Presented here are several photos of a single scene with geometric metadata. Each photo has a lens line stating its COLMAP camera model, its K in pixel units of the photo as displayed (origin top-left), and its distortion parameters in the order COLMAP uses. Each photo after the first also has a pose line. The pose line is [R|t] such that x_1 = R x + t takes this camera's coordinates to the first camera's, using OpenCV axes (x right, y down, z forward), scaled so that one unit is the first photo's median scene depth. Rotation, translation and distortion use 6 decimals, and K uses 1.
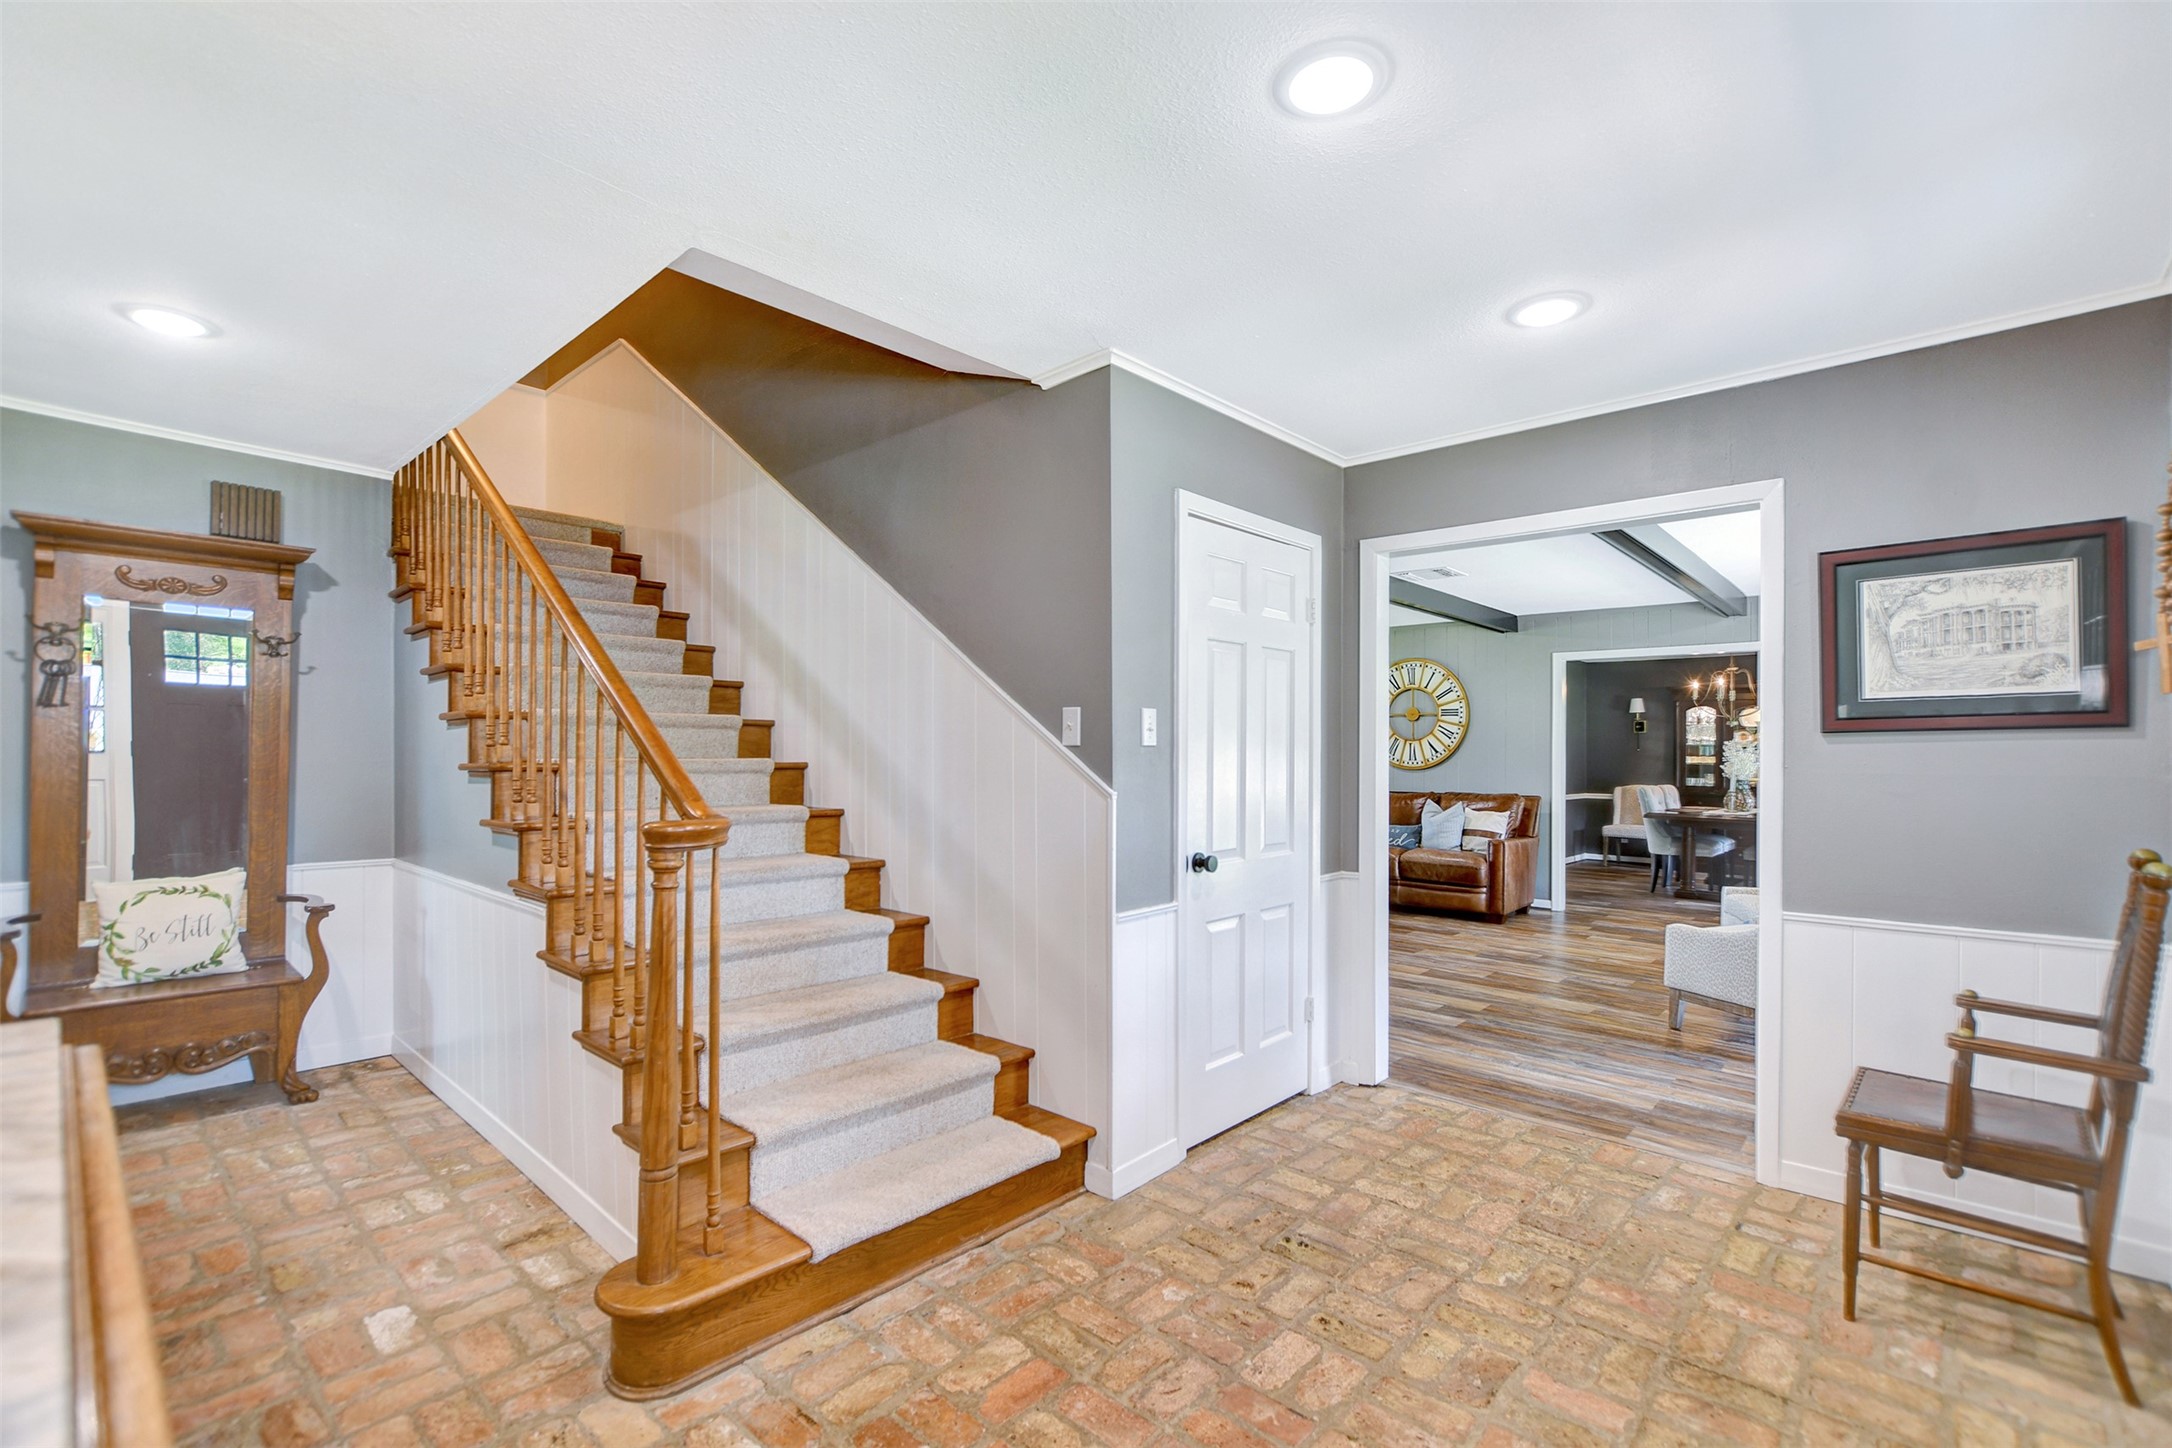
lens RADIAL K [[964.8, 0, 1087.6], [0, 964.8, 753.1], [0, 0, 1]] dist [-0.004959, 0.000031]
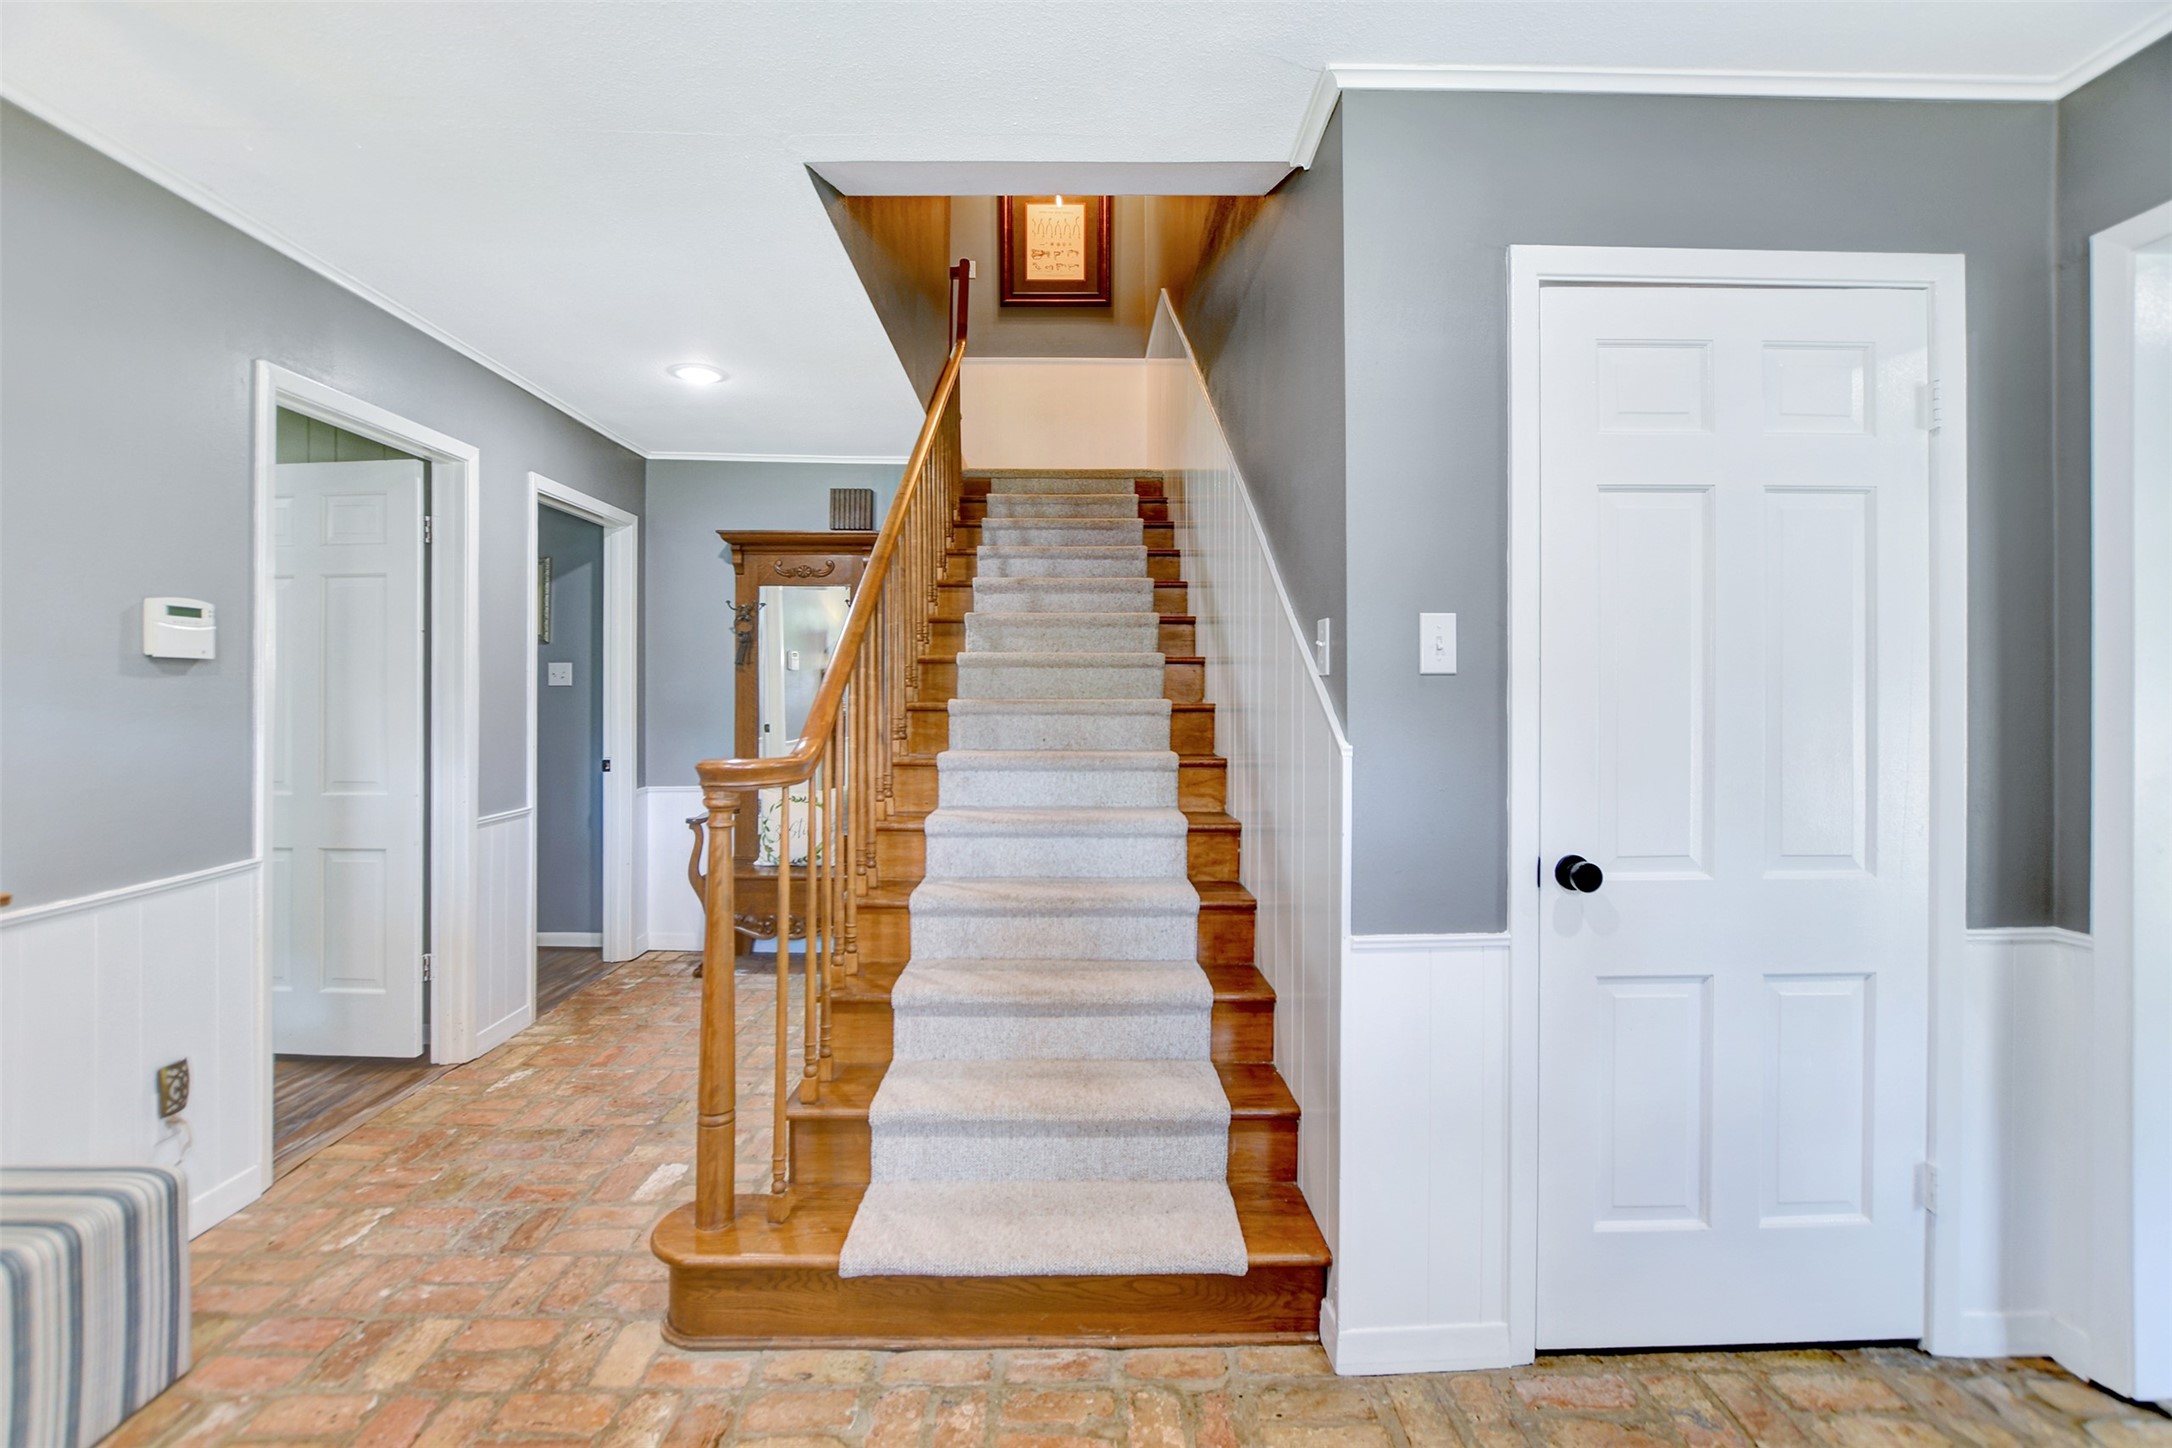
lens RADIAL K [[983.3, 0, 1081.0], [0, 983.3, 700.2], [0, 0, 1]] dist [-0.018209, 0.001724]
pose [[0.684227, -0.003465, -0.729261, 0.348850], [0.005869, 0.999982, 0.000755, 0.006442], [0.729246, -0.004797, 0.684235, 0.382513]]
